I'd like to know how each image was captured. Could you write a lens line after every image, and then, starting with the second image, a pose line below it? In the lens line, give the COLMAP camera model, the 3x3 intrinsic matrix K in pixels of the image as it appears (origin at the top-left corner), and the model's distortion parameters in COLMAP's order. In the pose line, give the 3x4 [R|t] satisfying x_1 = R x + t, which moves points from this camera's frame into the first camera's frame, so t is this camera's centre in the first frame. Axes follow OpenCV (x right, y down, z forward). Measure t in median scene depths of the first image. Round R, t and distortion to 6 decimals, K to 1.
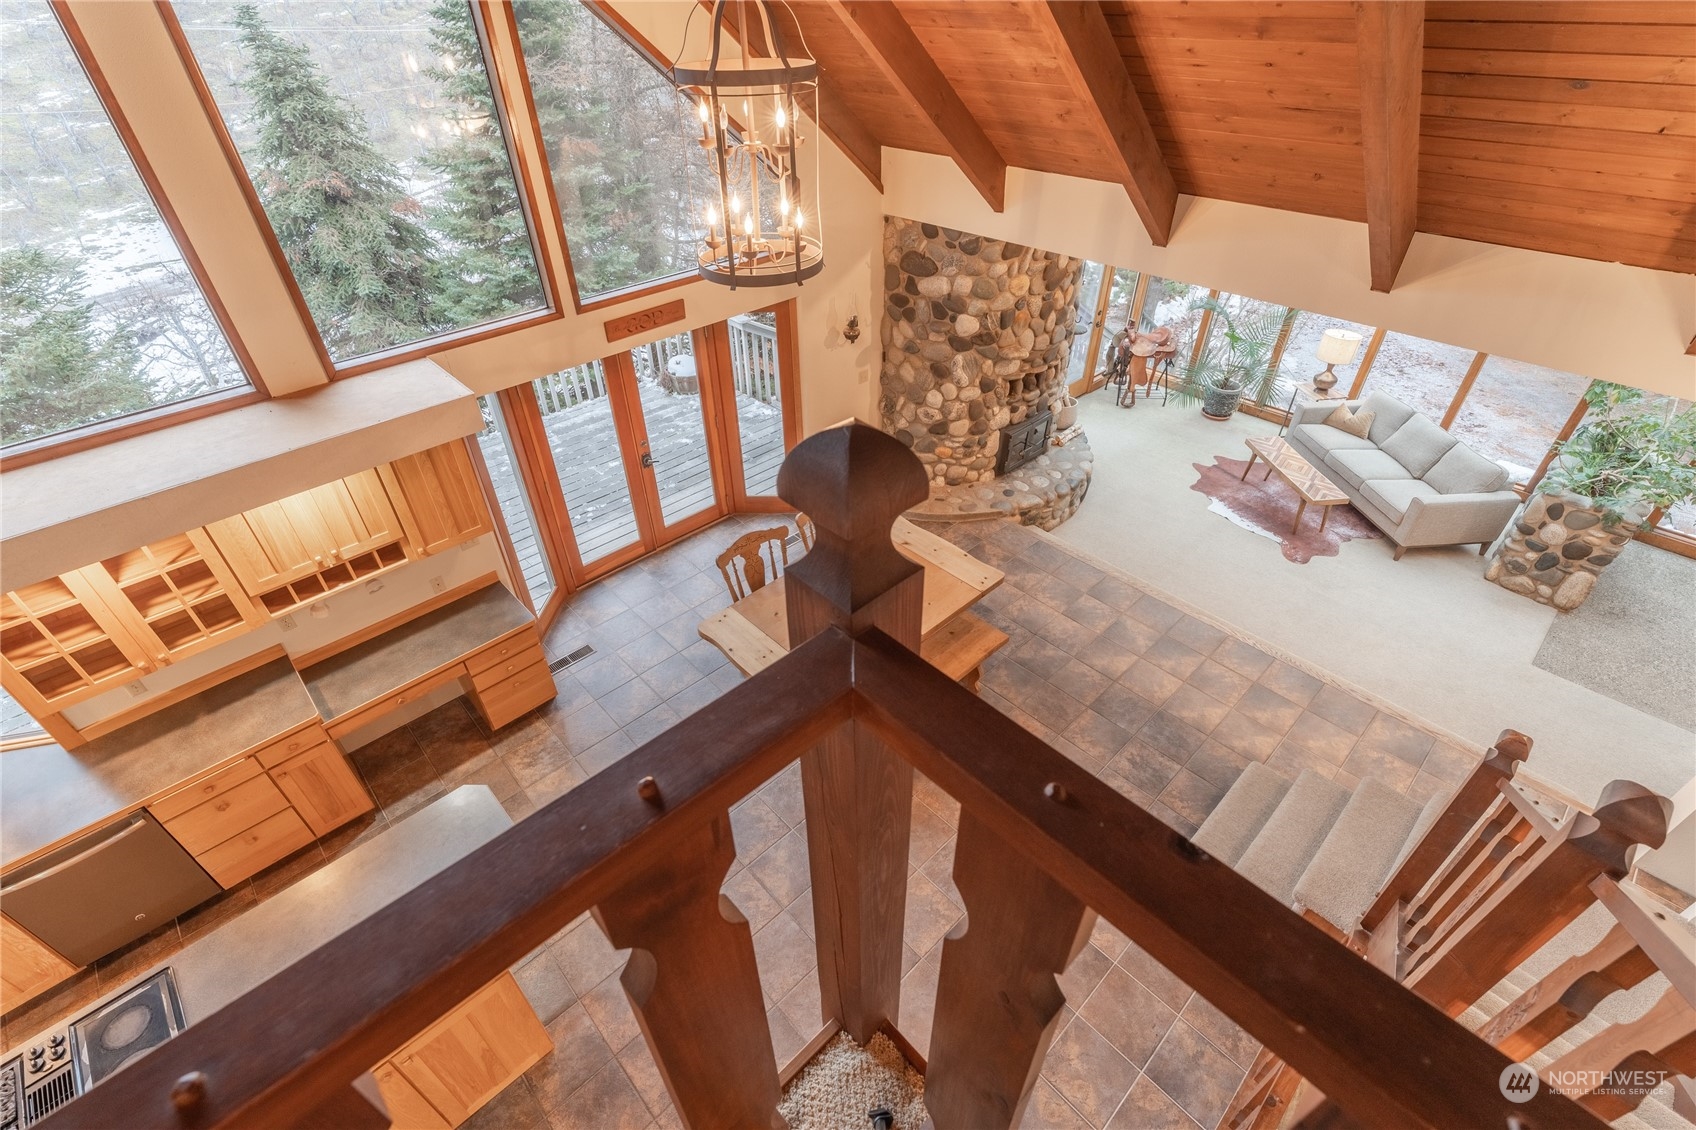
lens RADIAL K [[764.1, 0, 857.1], [0, 764.1, 571.4], [0, 0, 1]] dist [-0.001264, -0.000458]
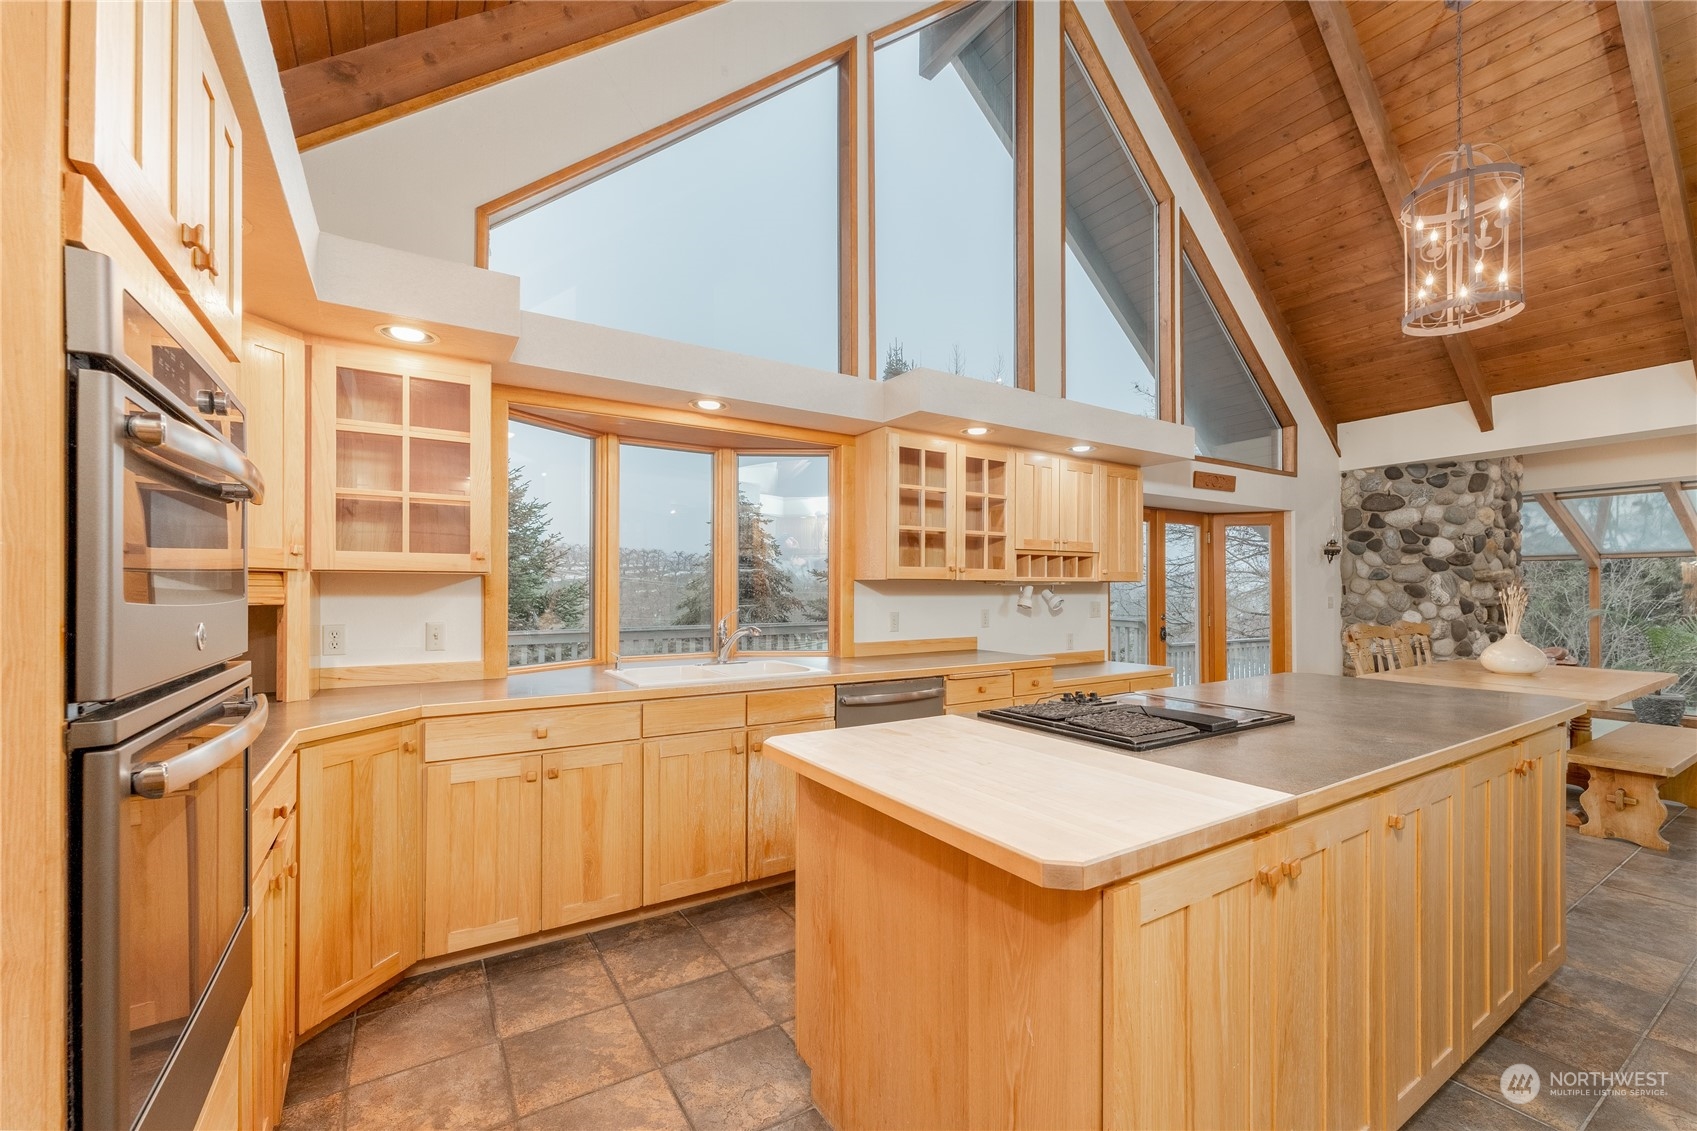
lens RADIAL K [[689.1, 0, 859.5], [0, 689.1, 588.6], [0, 0, 1]] dist [-0.003505, 0.001847]
pose [[0.976860, -0.001629, -0.213873, -0.456967], [-0.130460, 0.787864, -0.601873, 0.430170], [0.169483, 0.615847, 0.769420, 0.102870]]
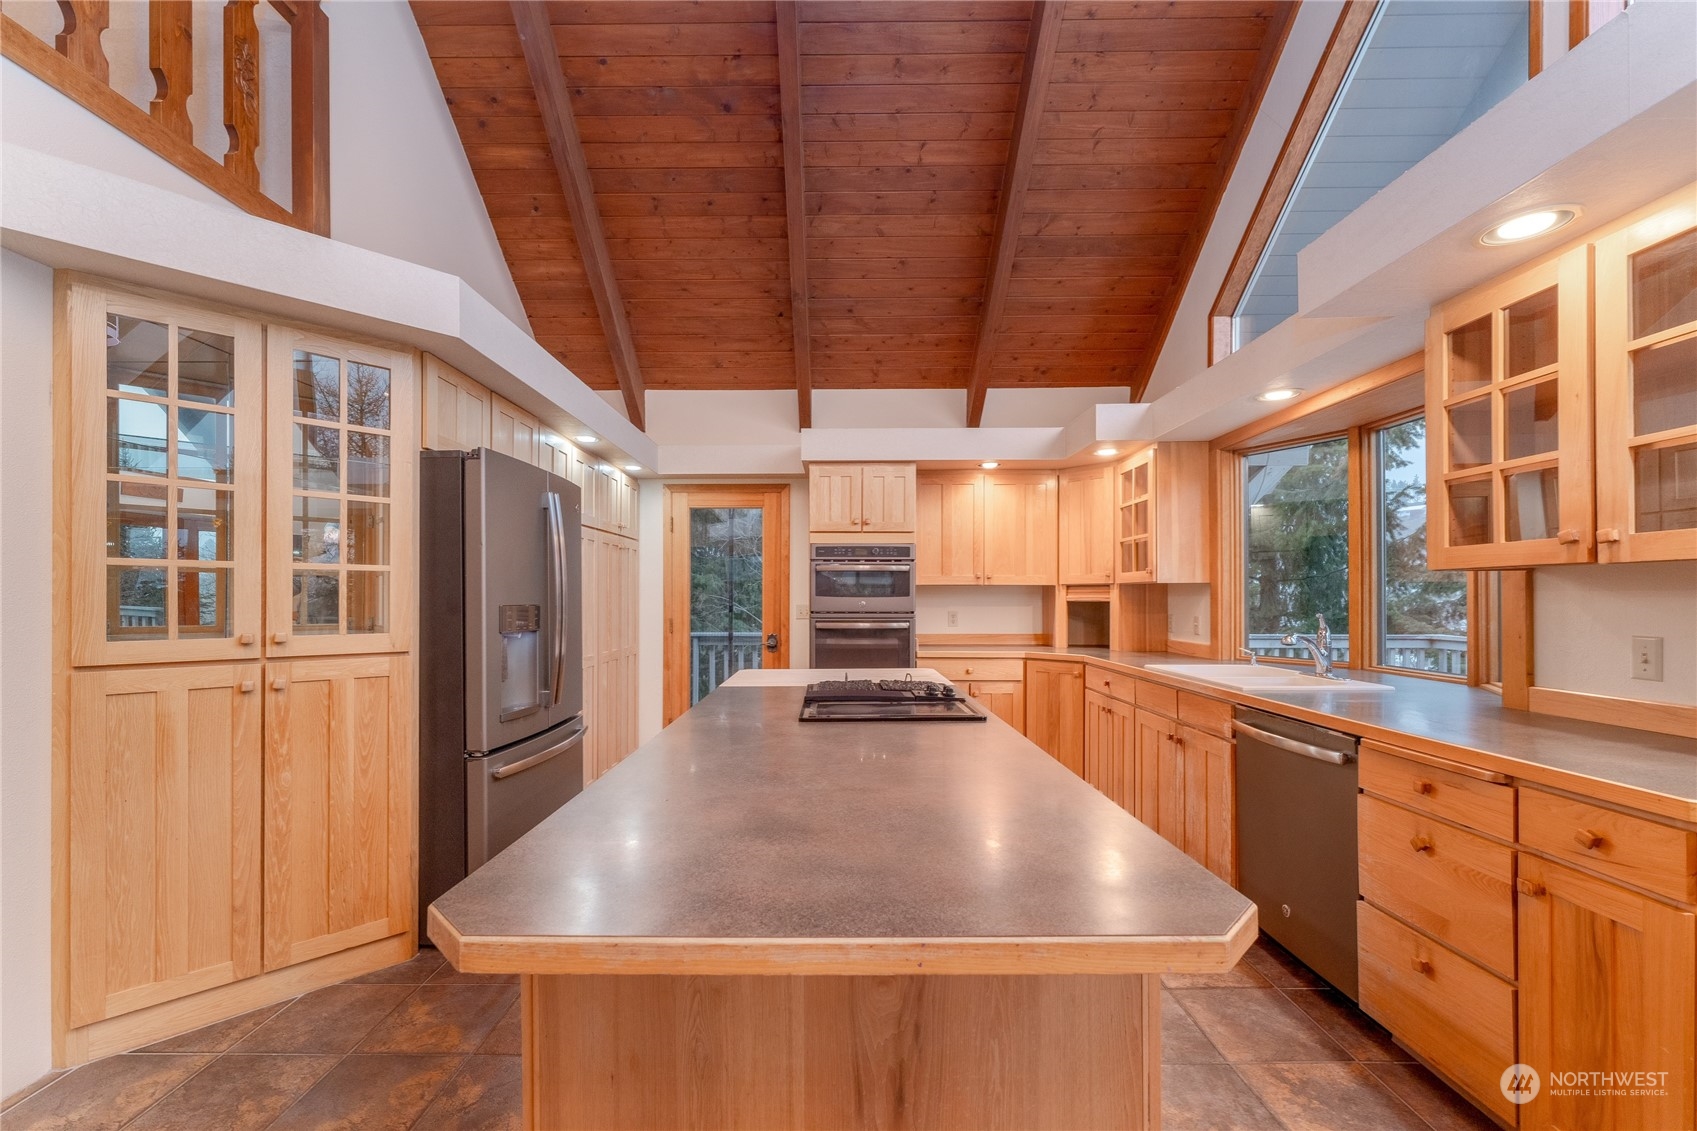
lens RADIAL K [[689.1, 0, 826.8], [0, 689.1, 595.8], [0, 0, 1]] dist [-0.003505, 0.001847]
pose [[-0.718649, -0.004377, -0.695359, -0.137036], [-0.427548, 0.791412, 0.436886, 0.093585], [0.548403, 0.611268, -0.570618, 0.541770]]
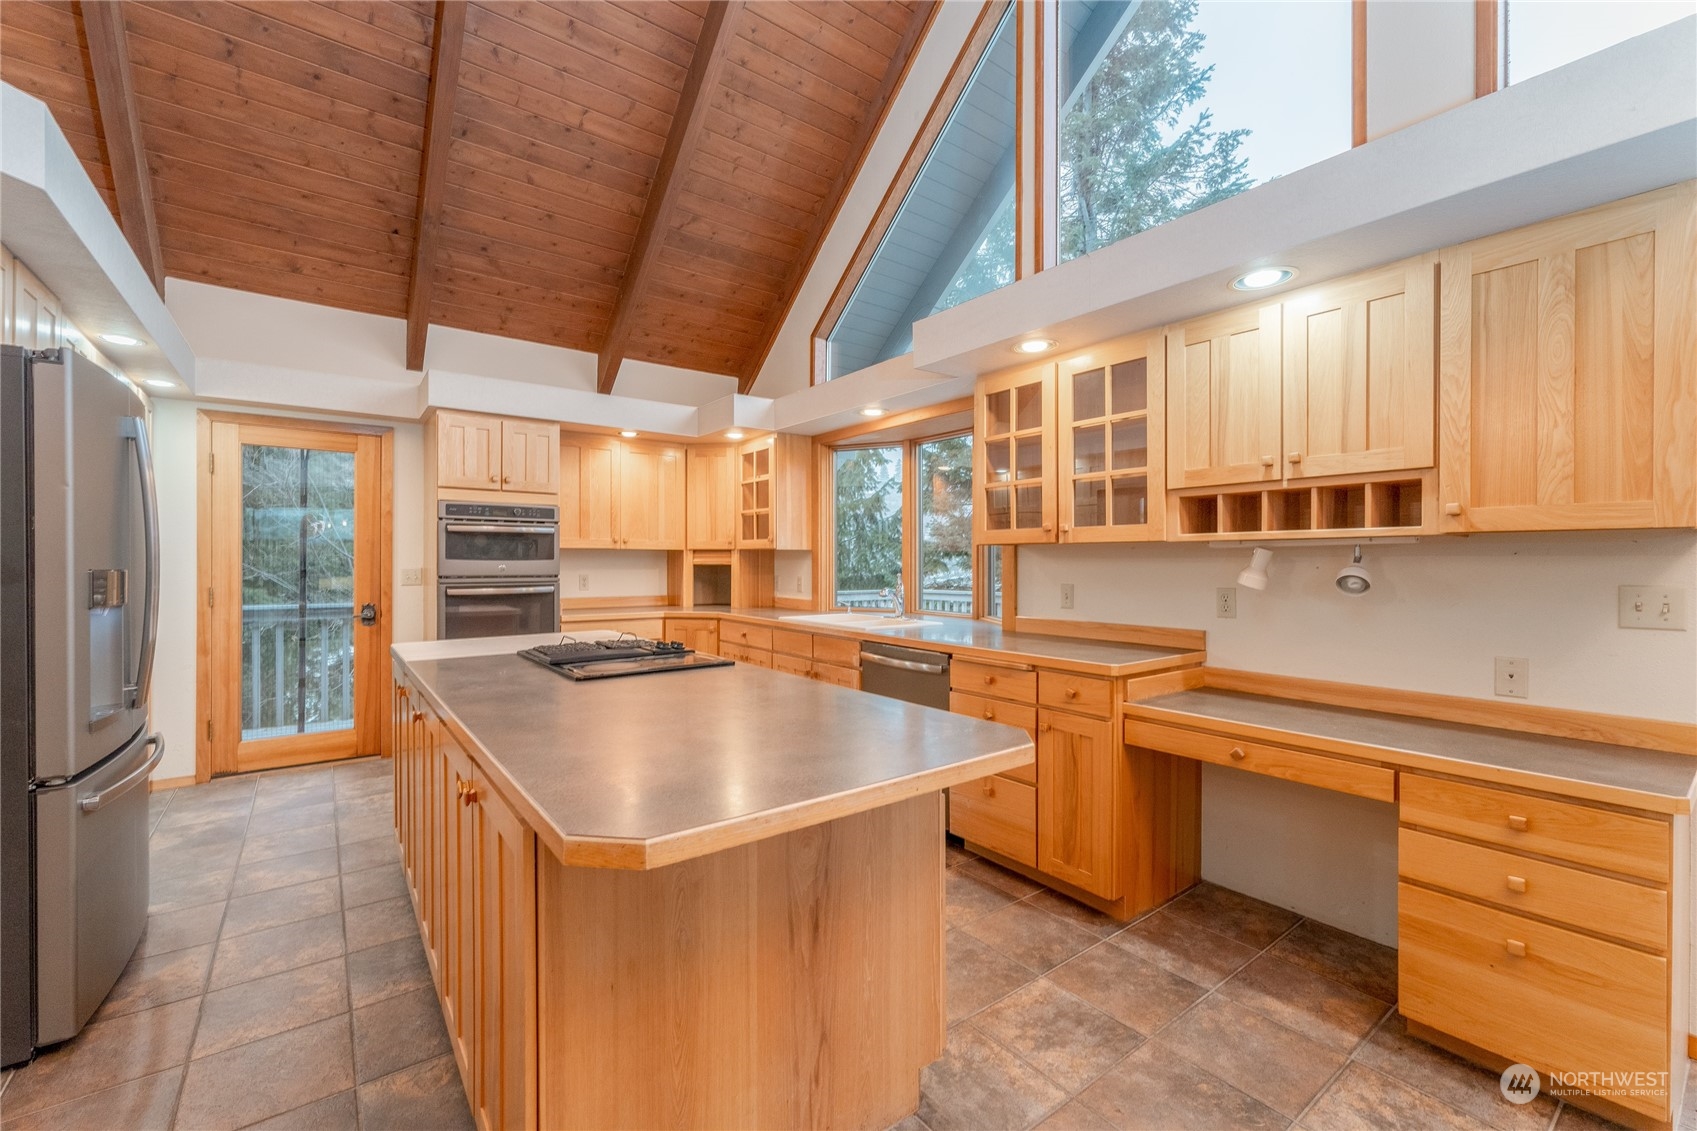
lens RADIAL K [[689.1, 0, 837.0], [0, 689.1, 564.9], [0, 0, 1]] dist [-0.003505, 0.001847]
pose [[-0.148983, 0.001601, -0.988838, -0.053055], [-0.609345, 0.787422, 0.093082, 0.129589], [0.778783, 0.616412, -0.116337, 0.495477]]
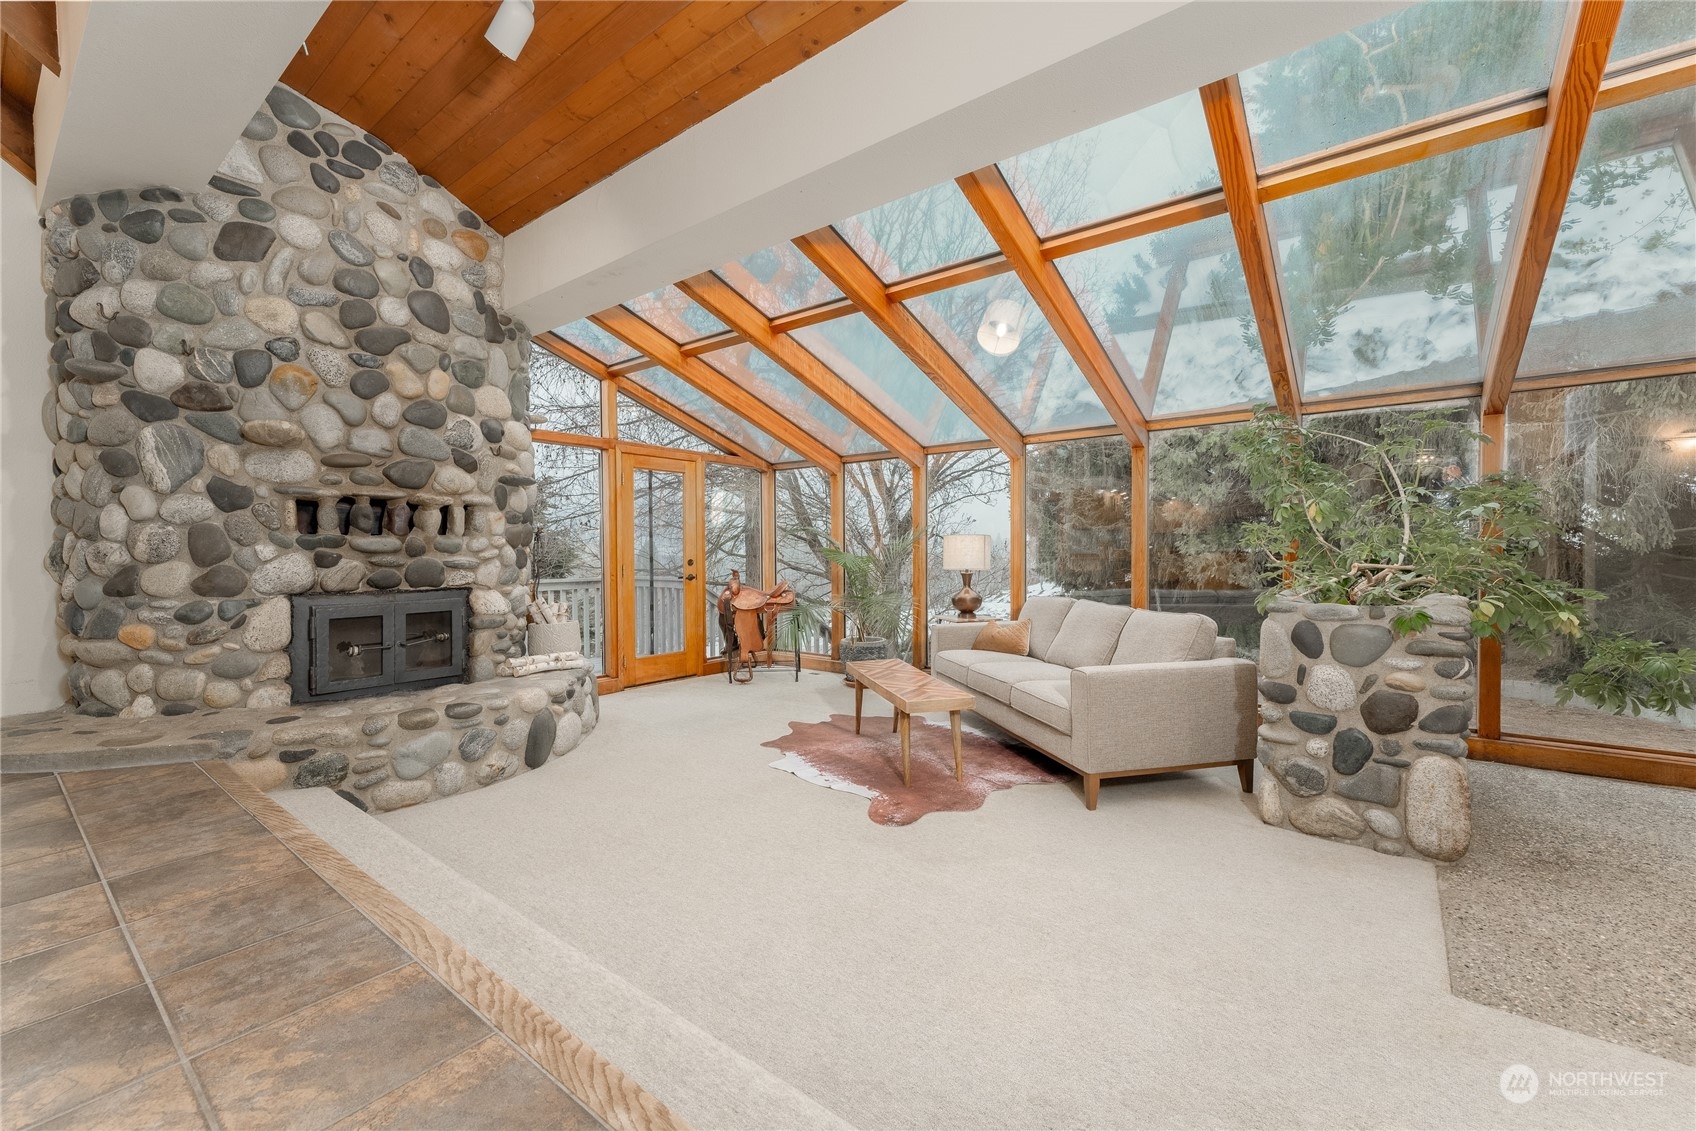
lens RADIAL K [[688.7, 0, 845.3], [0, 688.7, 562.5], [0, 0, 1]] dist [-0.003505, 0.001847]
pose [[0.990239, -0.015030, 0.138568, 0.529098], [0.094346, 0.804071, -0.587000, 0.112048], [-0.102596, 0.594343, 0.797640, 0.613780]]
